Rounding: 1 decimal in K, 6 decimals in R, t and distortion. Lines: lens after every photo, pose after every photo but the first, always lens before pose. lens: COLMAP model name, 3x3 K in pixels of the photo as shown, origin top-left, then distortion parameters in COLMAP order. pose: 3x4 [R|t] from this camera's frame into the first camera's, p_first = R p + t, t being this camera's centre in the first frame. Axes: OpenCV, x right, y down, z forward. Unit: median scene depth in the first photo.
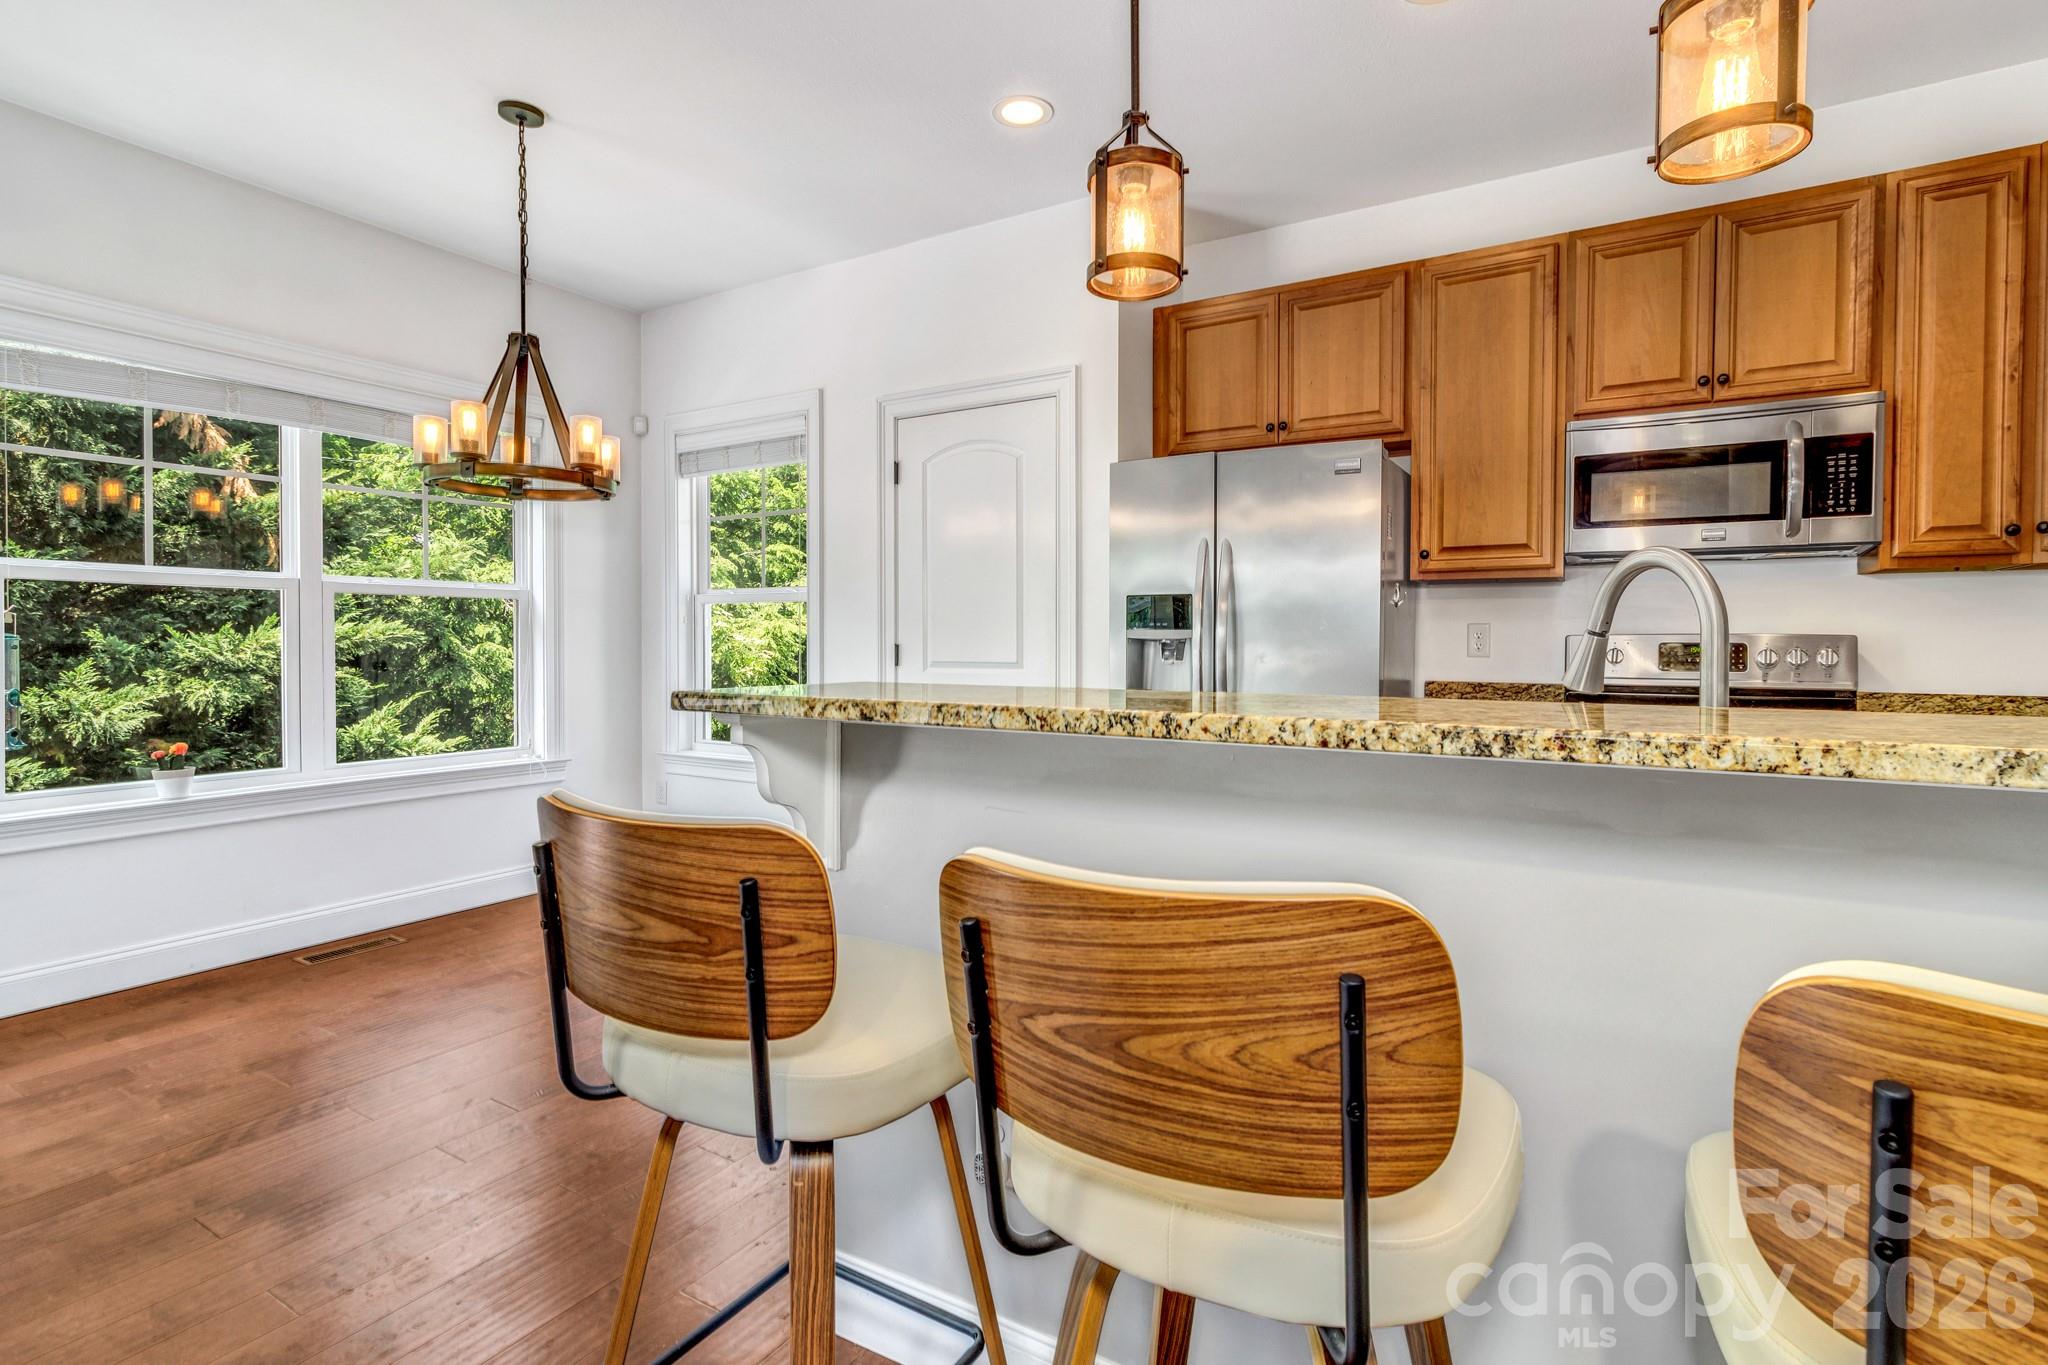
lens RADIAL K [[985.6, 0, 1020.4], [0, 985.6, 664.2], [0, 0, 1]] dist [-0.017435, 0.001176]
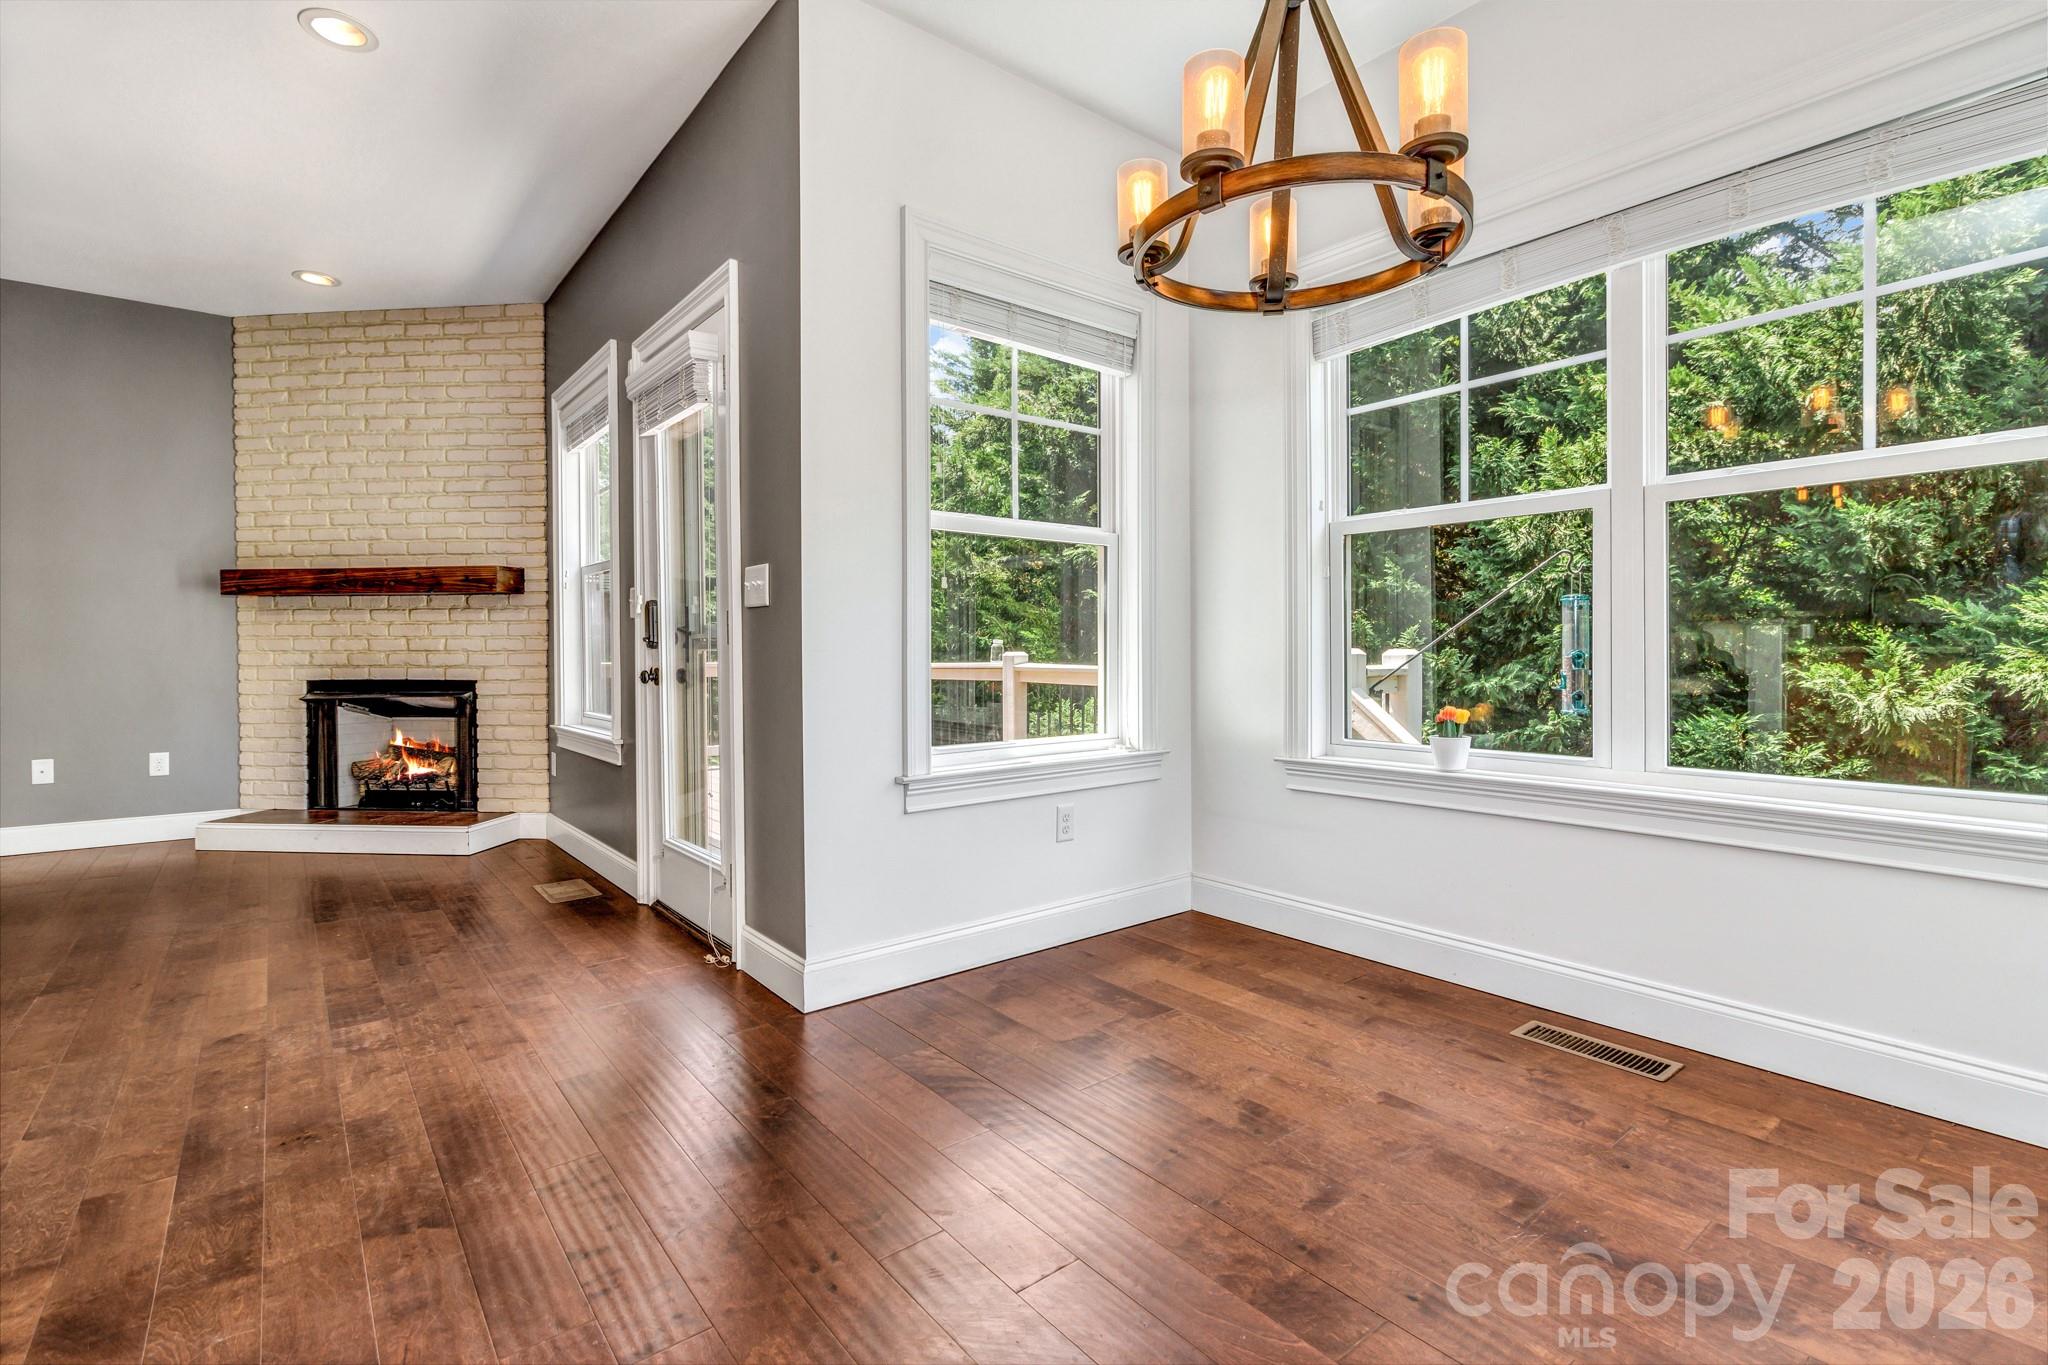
lens RADIAL K [[939.7, 0, 1033.3], [0, 939.7, 668.7], [0, 0, 1]] dist [-0.002568, -0.000853]
pose [[-0.332511, 0.016143, -0.942961, 0.027875], [-0.020086, 0.999505, 0.024194, 0.039308], [0.942885, 0.026985, -0.332023, 1.022758]]
